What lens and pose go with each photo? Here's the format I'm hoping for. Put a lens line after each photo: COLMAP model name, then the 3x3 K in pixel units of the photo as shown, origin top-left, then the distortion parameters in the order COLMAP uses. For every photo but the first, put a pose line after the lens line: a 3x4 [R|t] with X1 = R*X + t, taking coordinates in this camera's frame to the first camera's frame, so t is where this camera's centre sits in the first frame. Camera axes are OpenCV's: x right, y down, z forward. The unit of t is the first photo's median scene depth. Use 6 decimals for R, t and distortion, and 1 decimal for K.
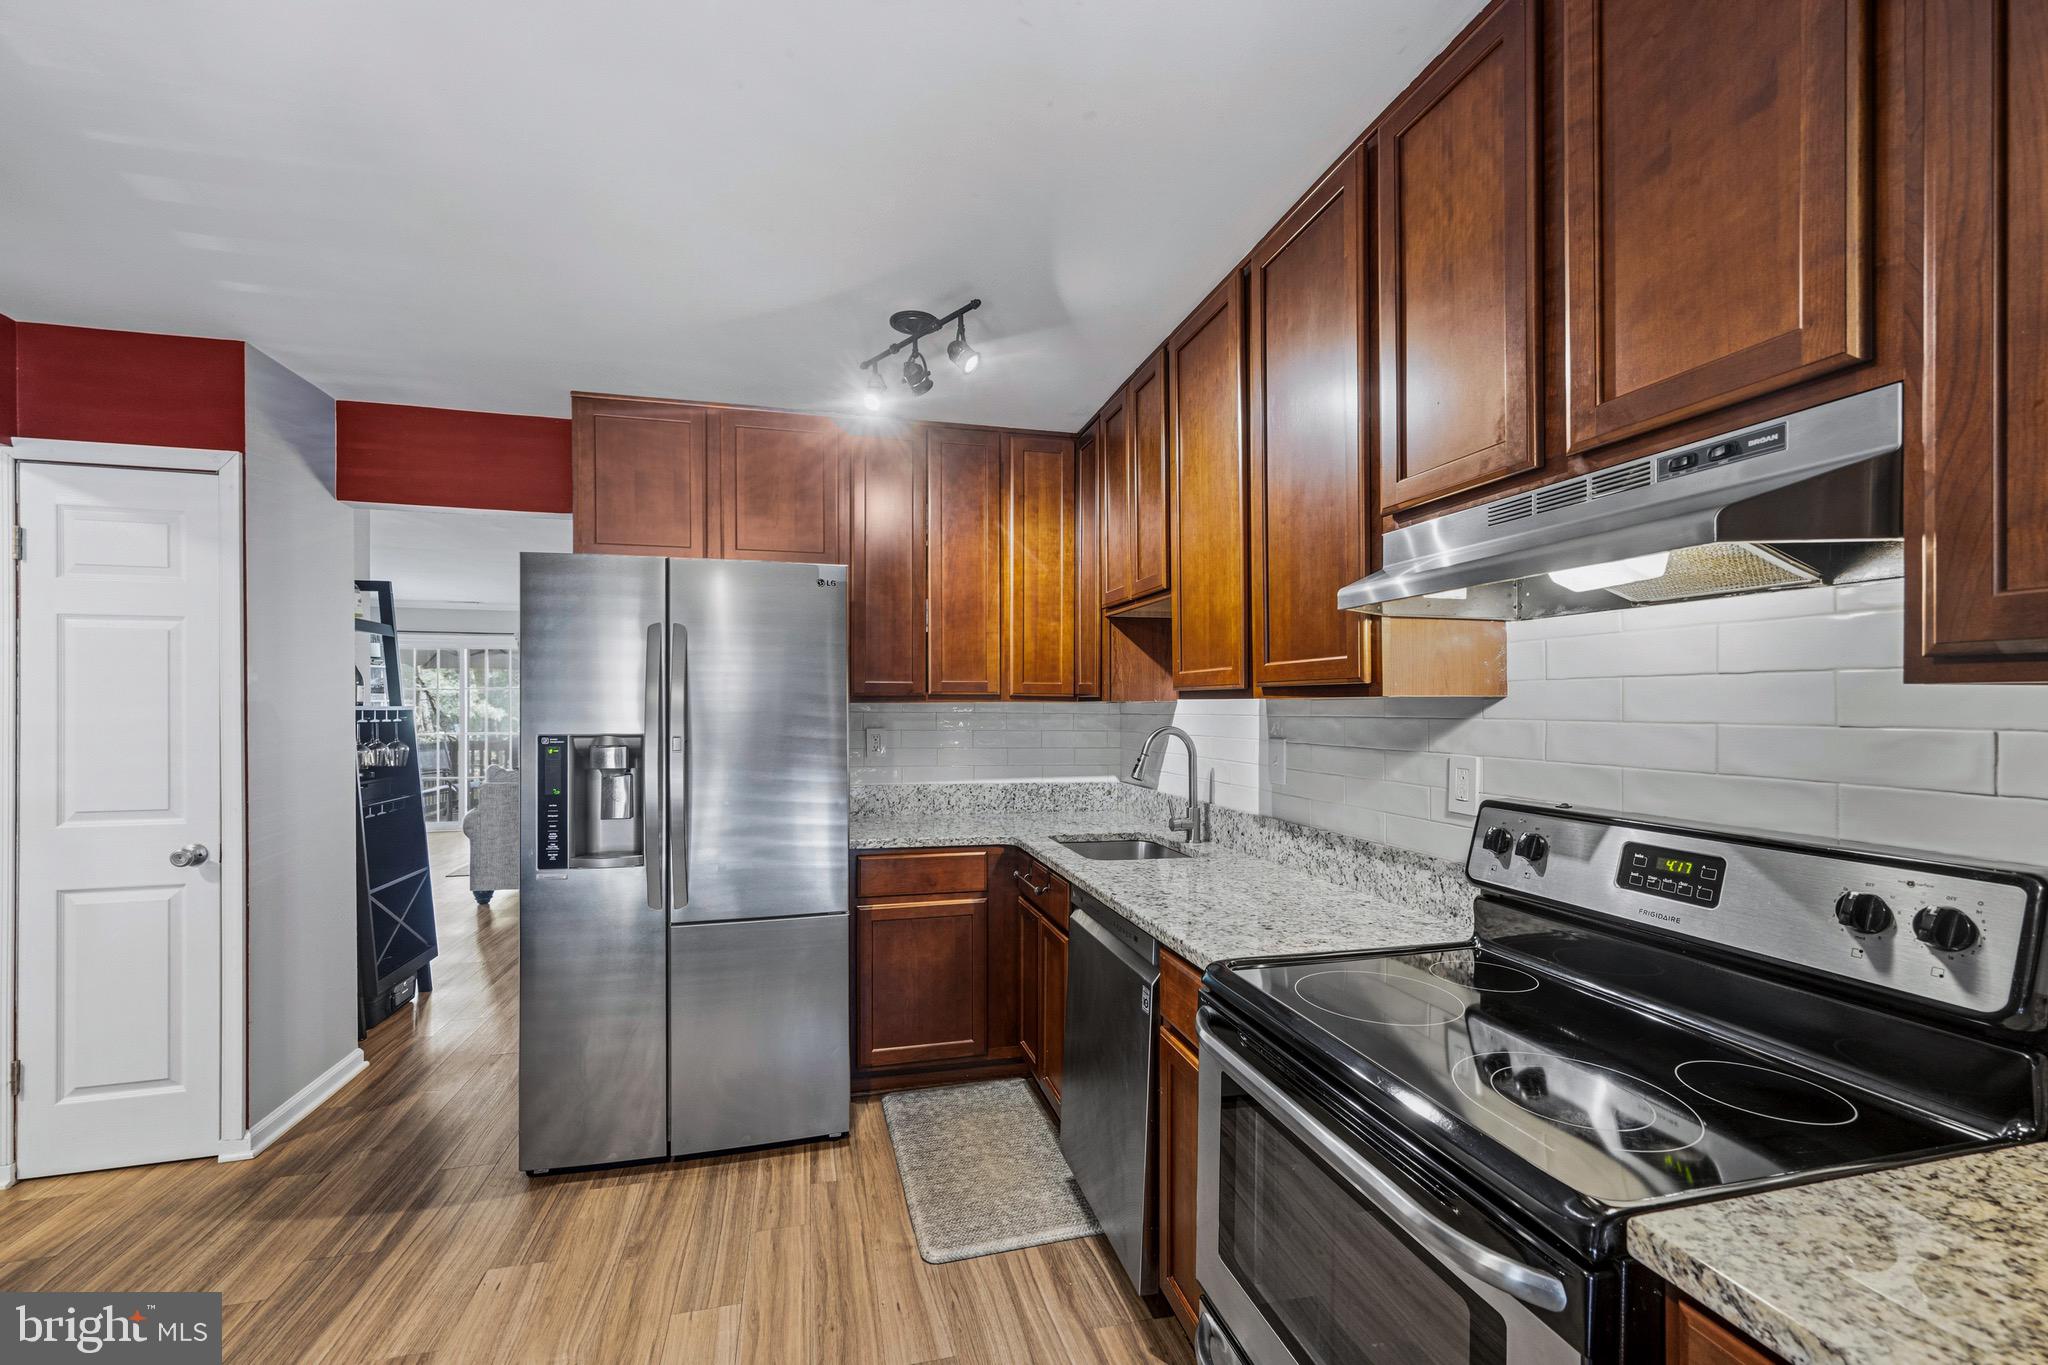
lens RADIAL K [[819.5, 0, 1022.8], [0, 819.5, 702.8], [0, 0, 1]] dist [-0.000479, -0.000220]
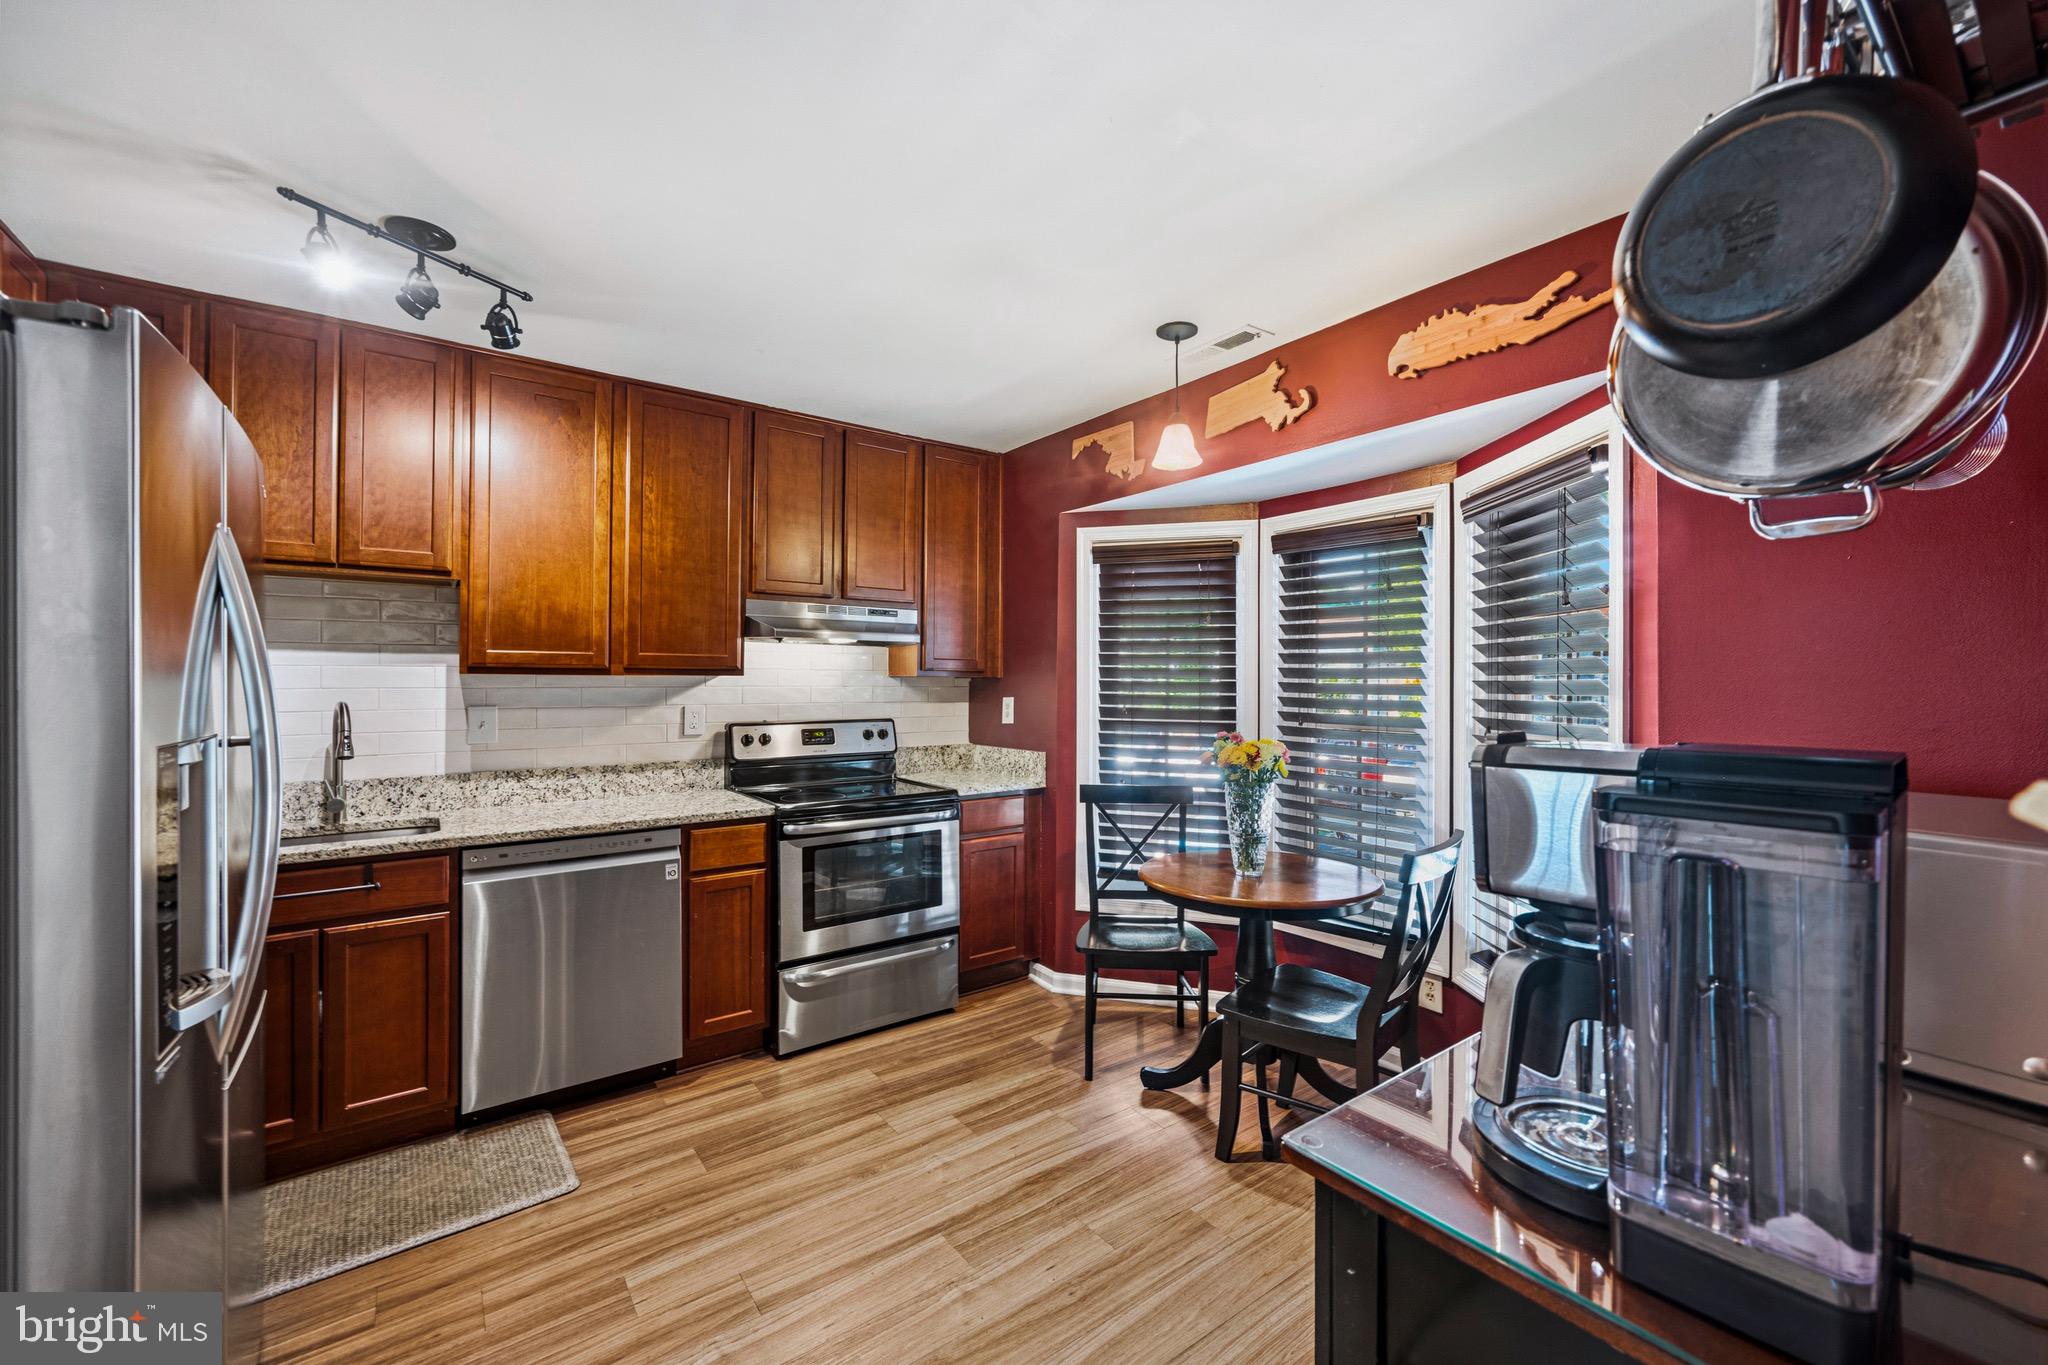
lens RADIAL K [[819.5, 0, 1025.0], [0, 819.5, 668.9], [0, 0, 1]] dist [-0.000479, -0.000220]
pose [[-0.376313, 0.010424, 0.926434, -1.269818], [-0.007015, 0.999876, -0.014100, -0.000262], [-0.926466, -0.011805, -0.376193, 0.804967]]
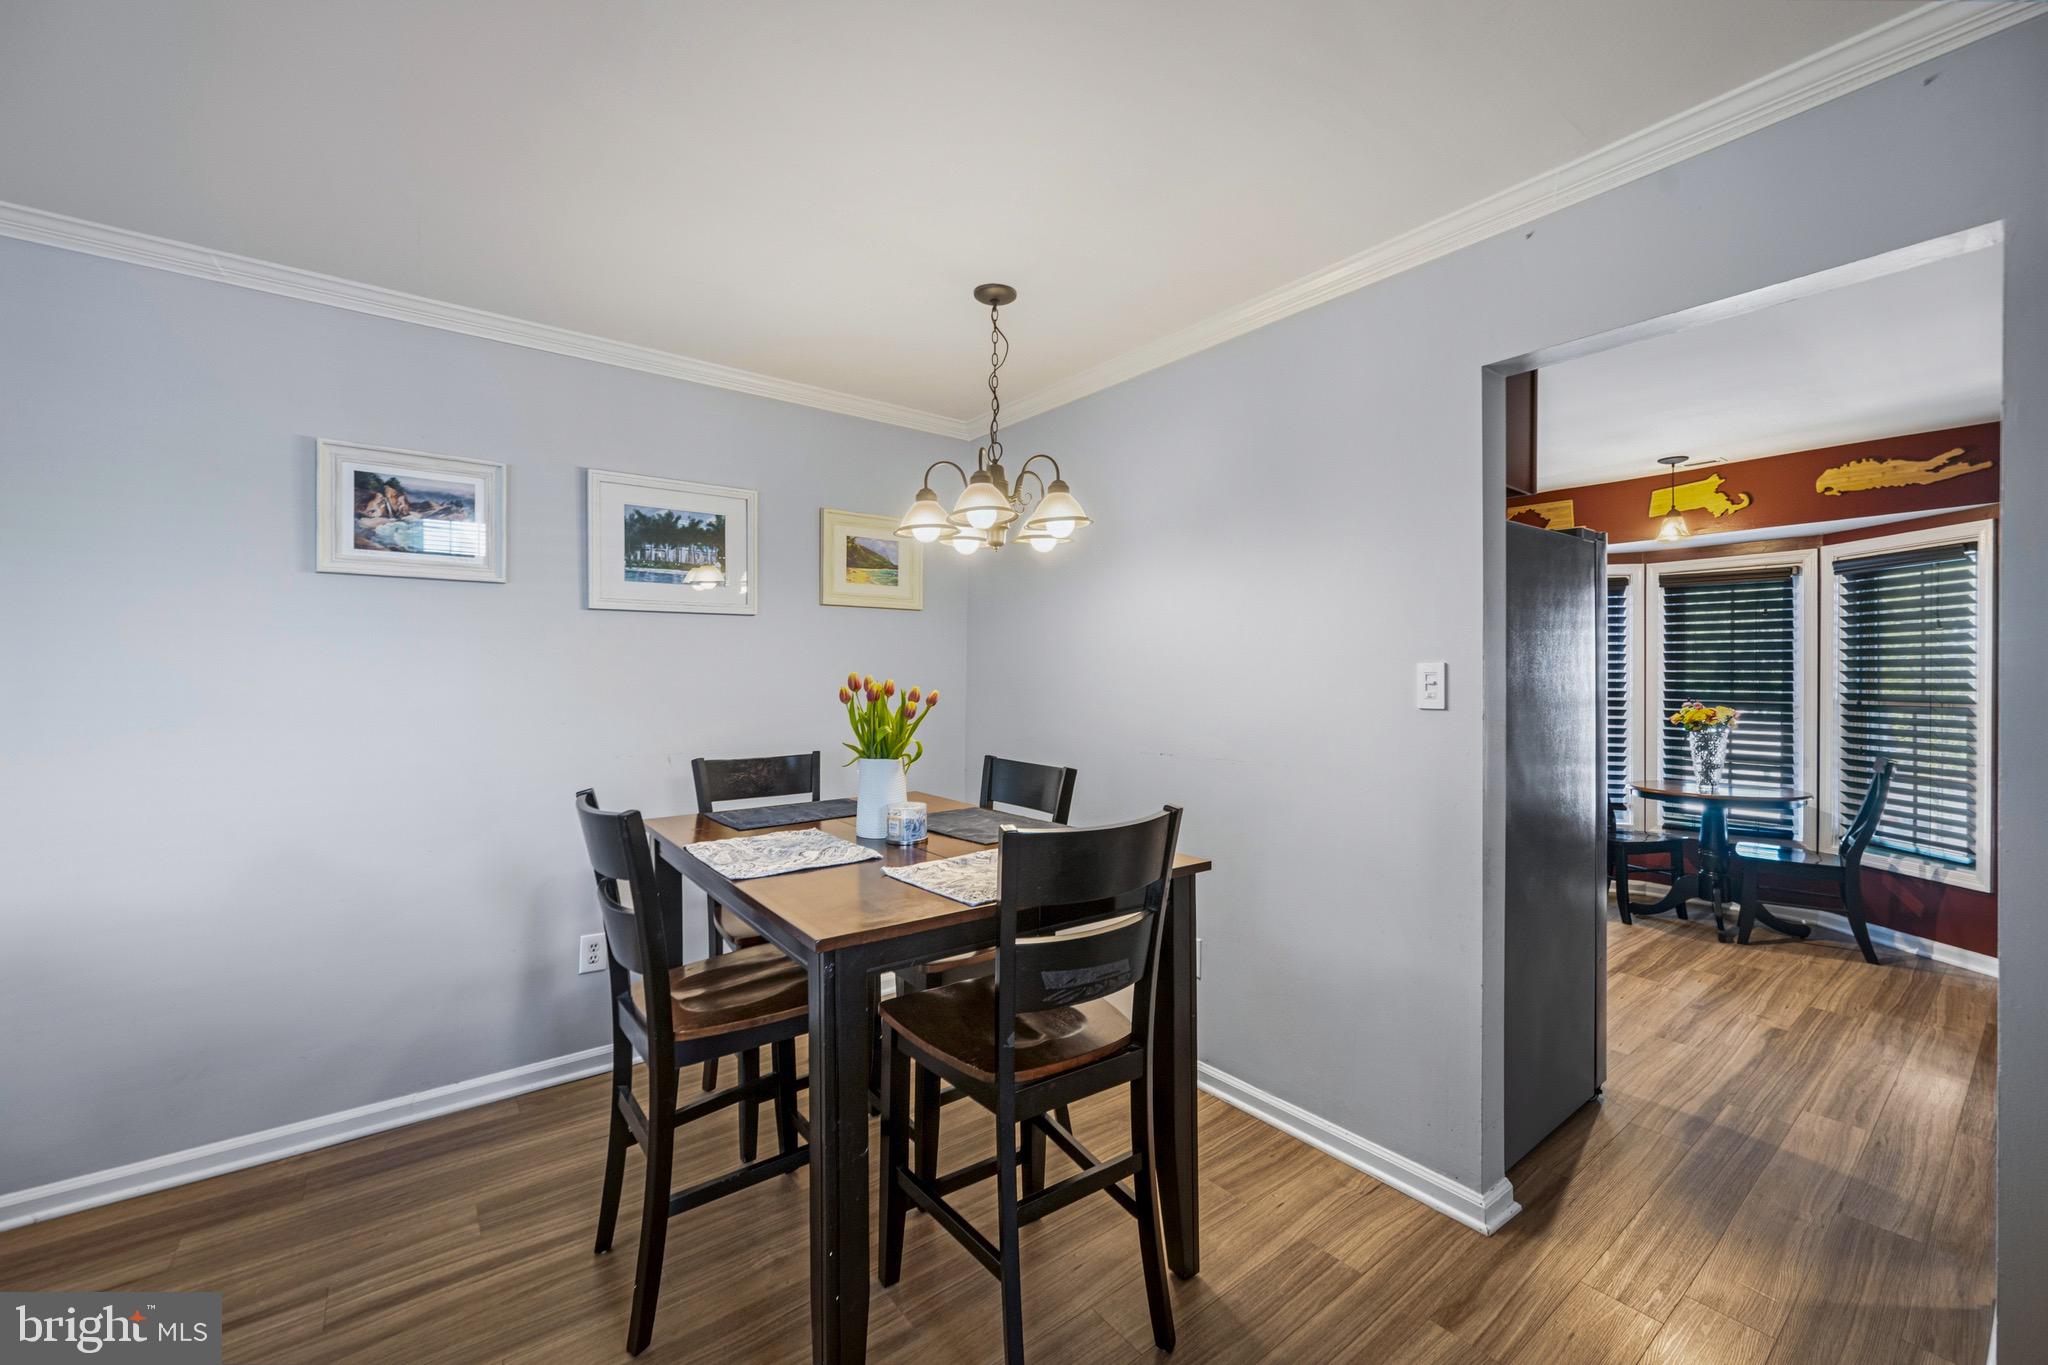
lens RADIAL K [[819.5, 0, 1035.9], [0, 819.5, 673.6], [0, 0, 1]] dist [-0.000479, -0.000220]
pose [[-0.405787, 0.002866, 0.913963, -1.428749], [-0.004650, 0.999976, -0.005200, 0.022796], [-0.913956, -0.006360, -0.405764, 2.336816]]
